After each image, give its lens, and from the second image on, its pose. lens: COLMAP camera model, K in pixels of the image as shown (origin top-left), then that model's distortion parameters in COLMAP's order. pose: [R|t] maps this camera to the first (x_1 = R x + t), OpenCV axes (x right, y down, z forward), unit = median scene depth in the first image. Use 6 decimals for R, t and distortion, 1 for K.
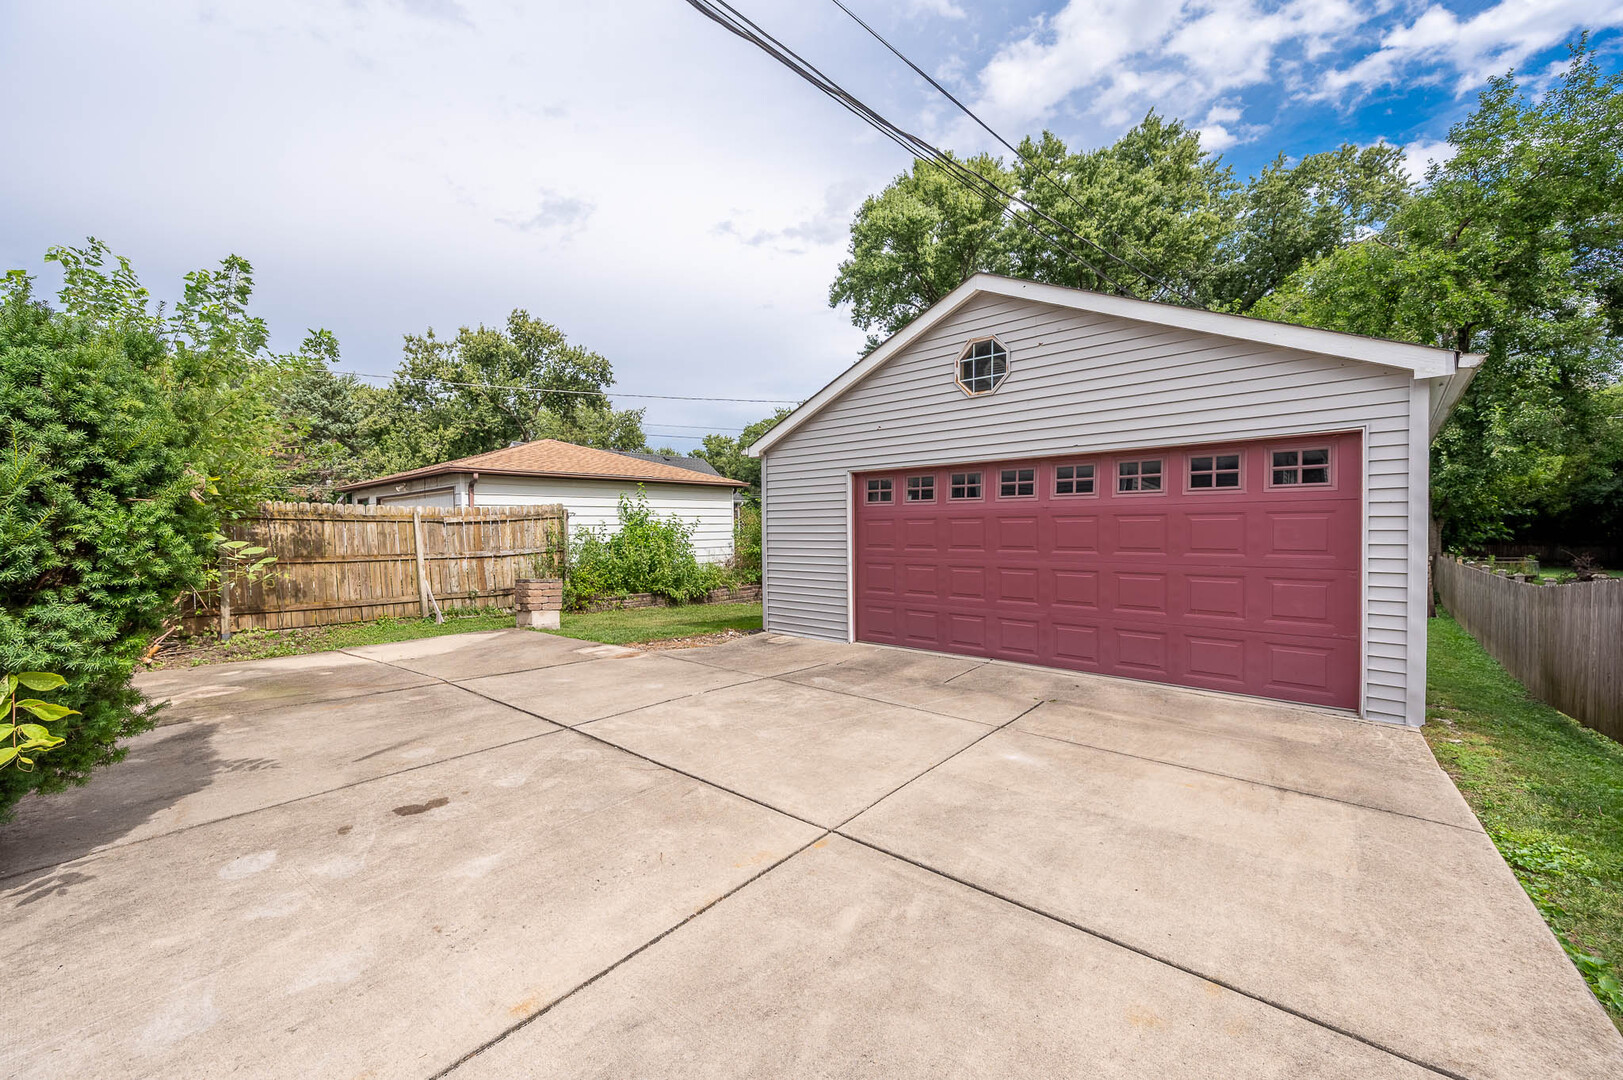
lens RADIAL K [[640.4, 0, 818.0], [0, 640.4, 544.5], [0, 0, 1]] dist [0.000117, 0.000025]
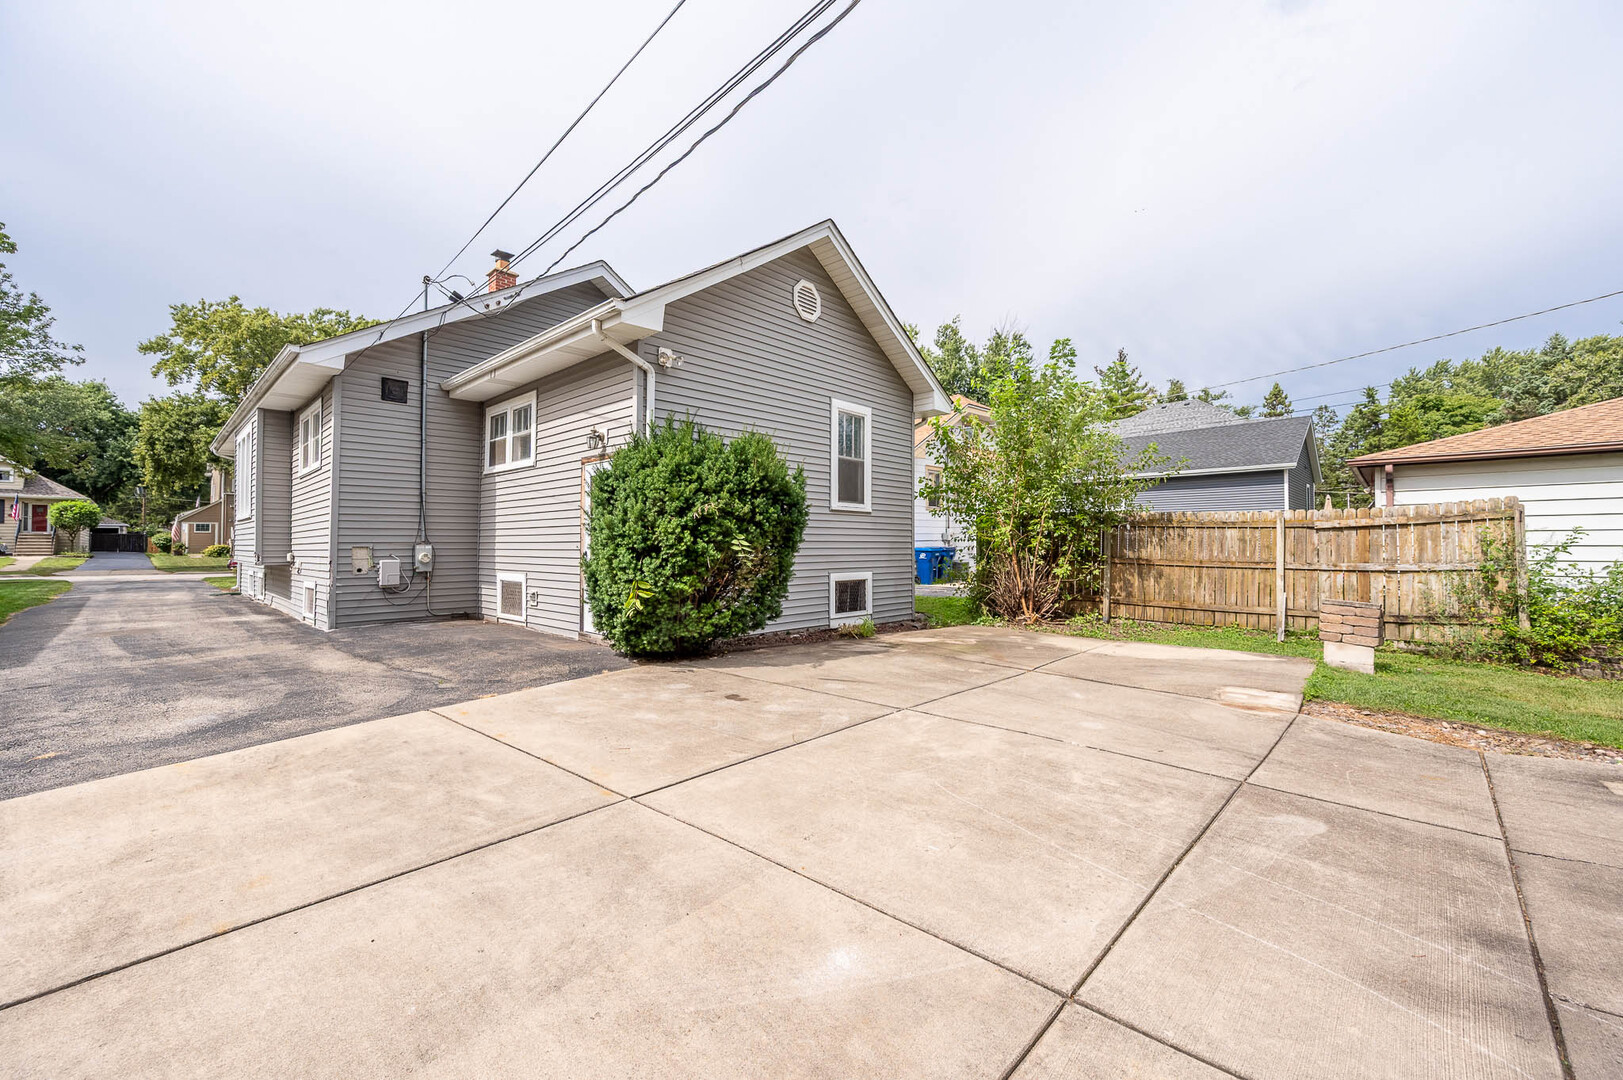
lens RADIAL K [[640.4, 0, 816.4], [0, 640.4, 539.3], [0, 0, 1]] dist [0.000117, 0.000025]
pose [[-0.019602, 0.002199, -0.999805, 0.712333], [-0.027670, 0.999613, 0.002741, -0.007679], [0.999425, 0.027719, -0.019534, 0.848068]]
